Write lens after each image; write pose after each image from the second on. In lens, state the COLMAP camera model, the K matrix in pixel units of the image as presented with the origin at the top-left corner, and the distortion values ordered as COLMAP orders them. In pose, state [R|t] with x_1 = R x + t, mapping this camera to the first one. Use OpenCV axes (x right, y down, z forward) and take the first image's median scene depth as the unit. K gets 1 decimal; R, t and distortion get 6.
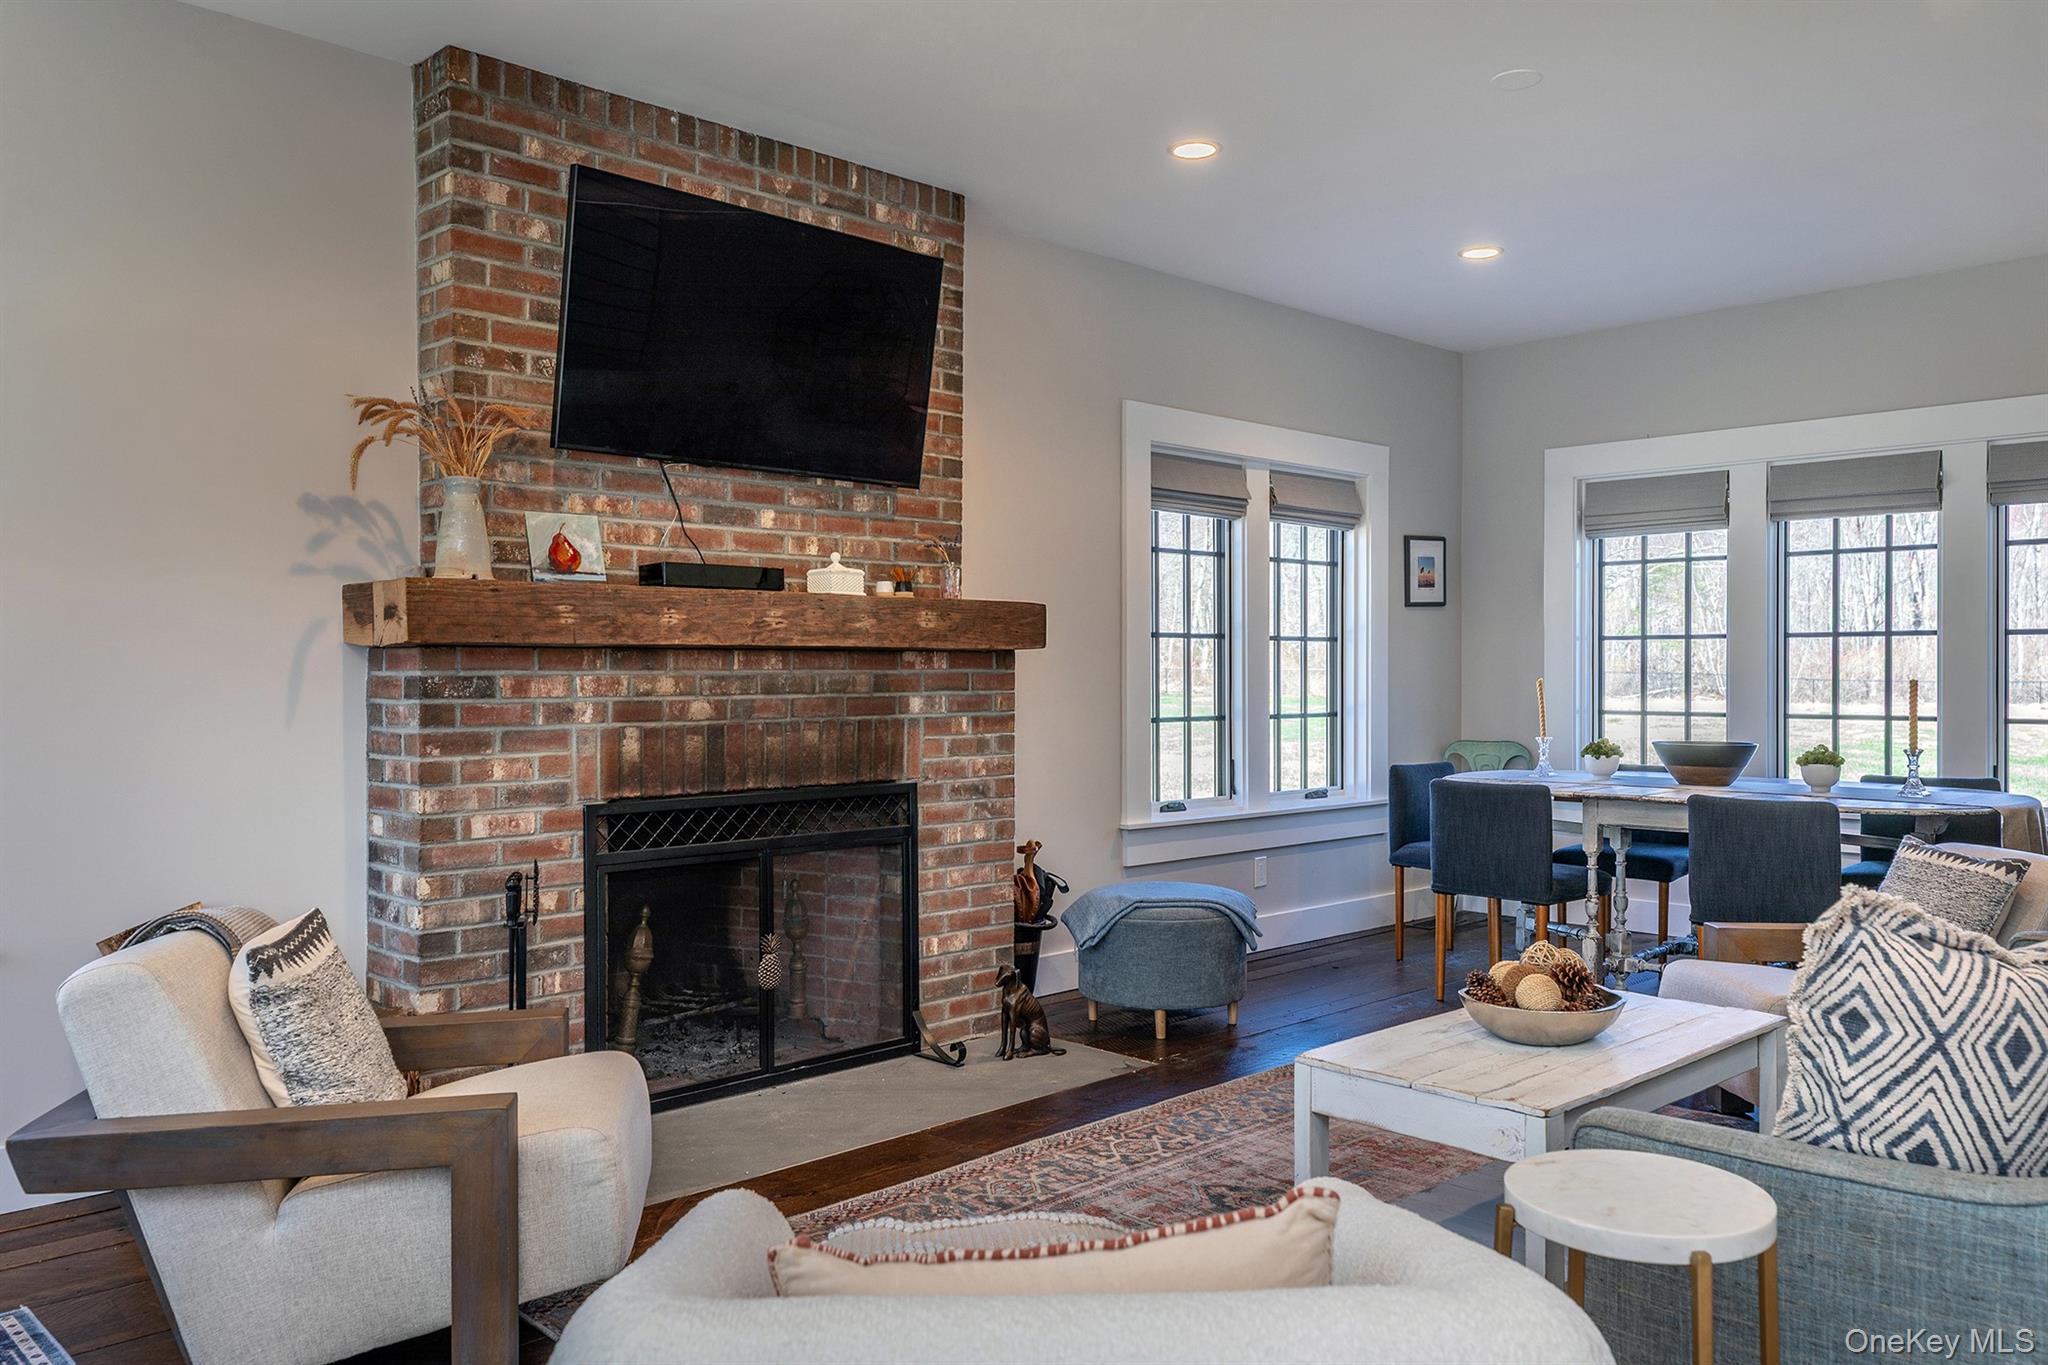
lens RADIAL K [[1569.1, 0, 1024.0], [0, 1569.1, 682.5], [0, 0, 1]] dist [0.001921, 0.001122]
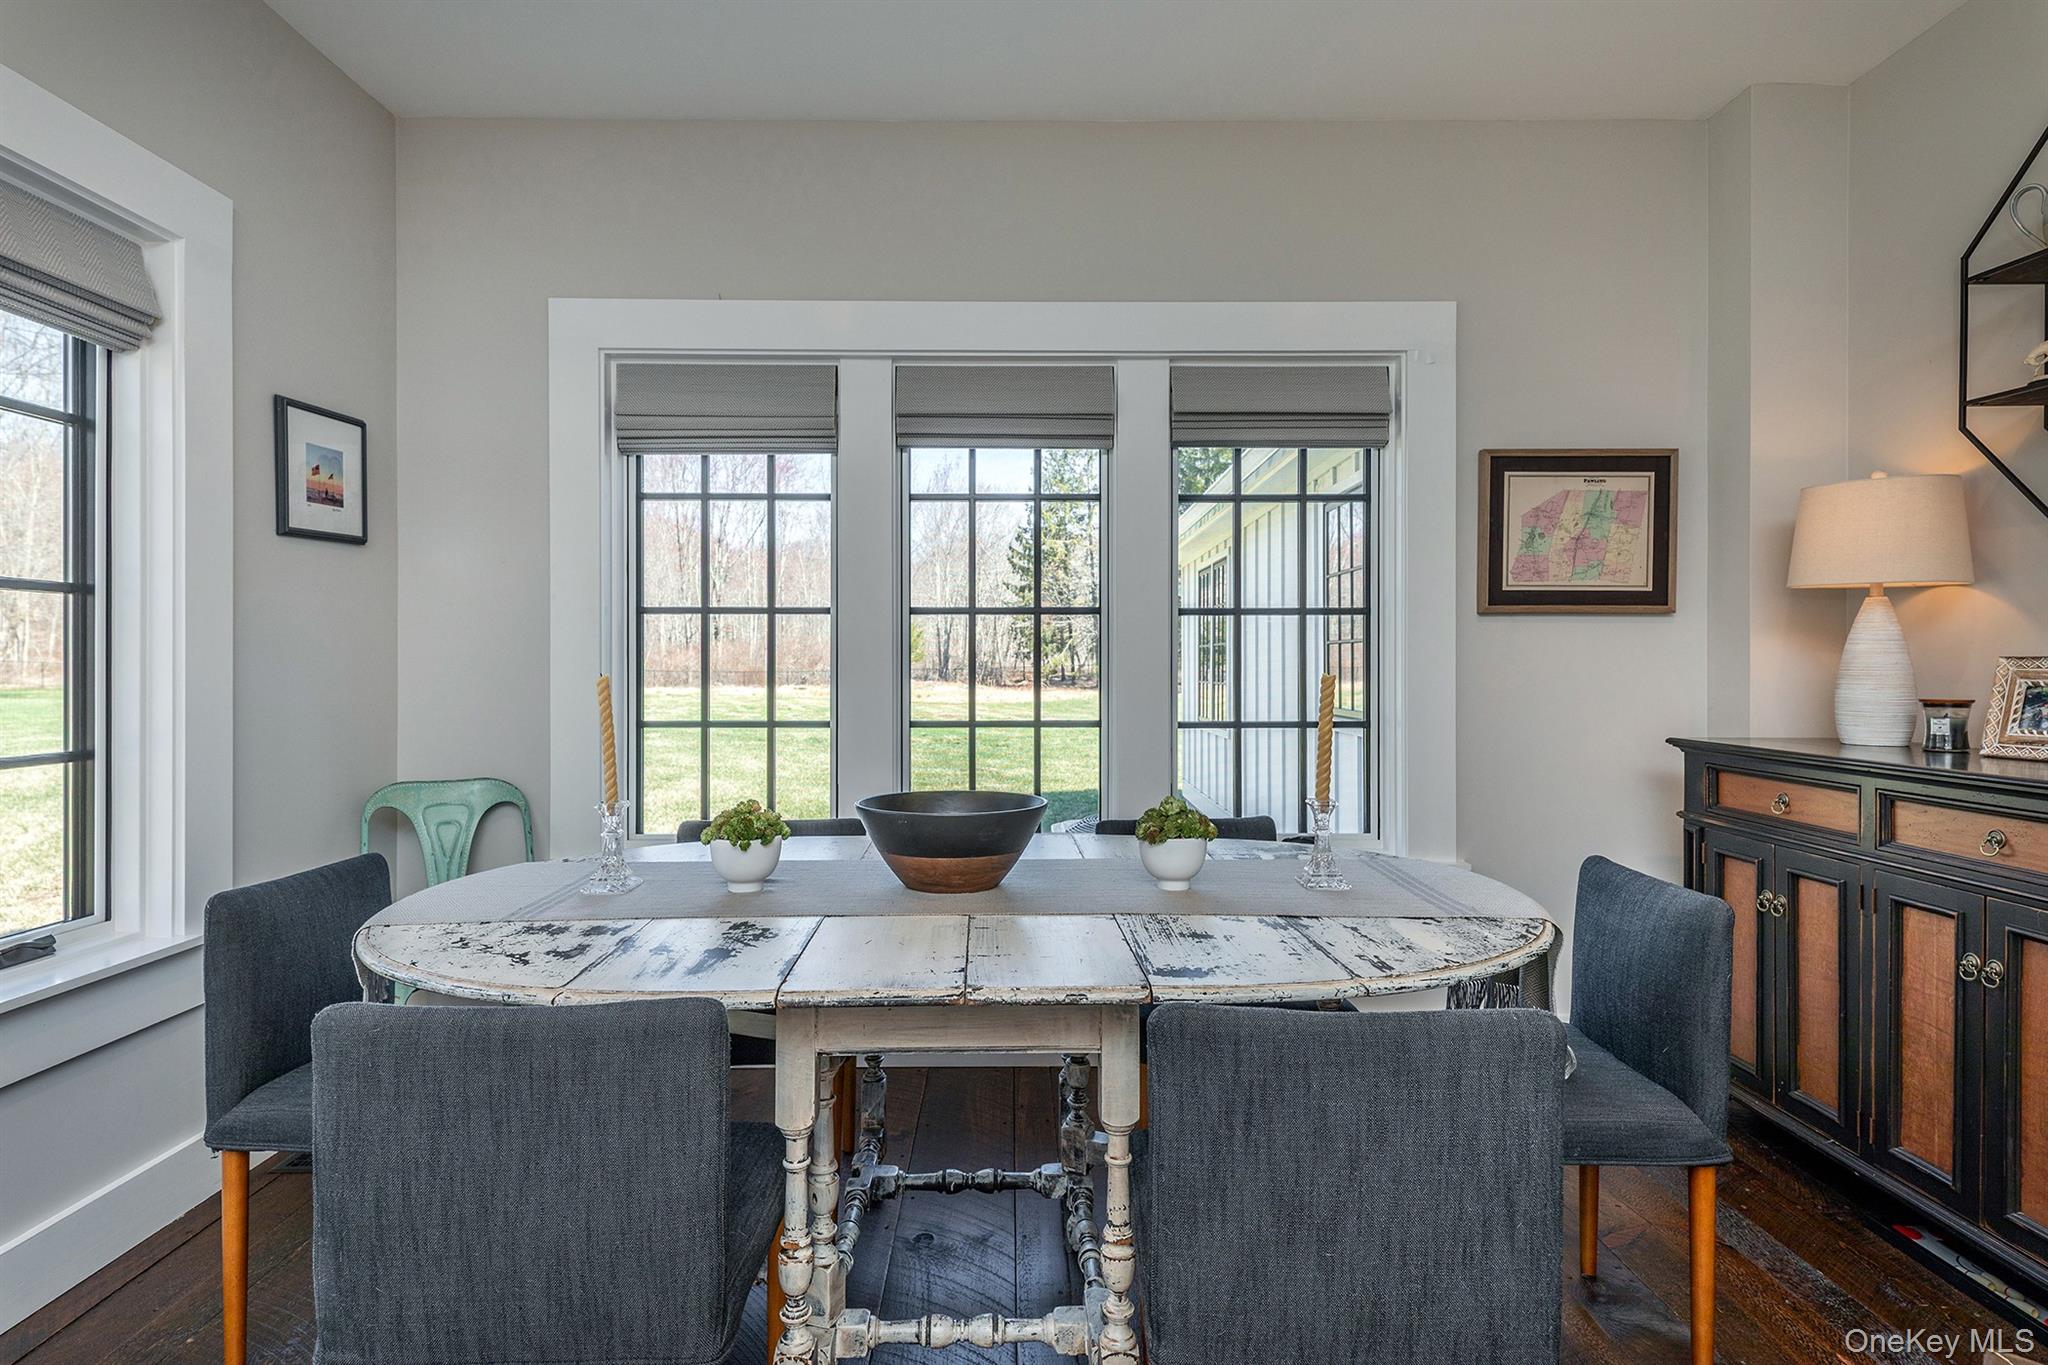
lens RADIAL K [[1121.1, 0, 1023.8], [0, 1121.1, 655.6], [0, 0, 1]] dist [0.020338, -0.000119]
pose [[0.701317, 0.005387, 0.712829, 0.155458], [0.006236, 0.999887, -0.013691, -0.002460], [-0.712822, 0.014047, 0.701204, 0.585062]]
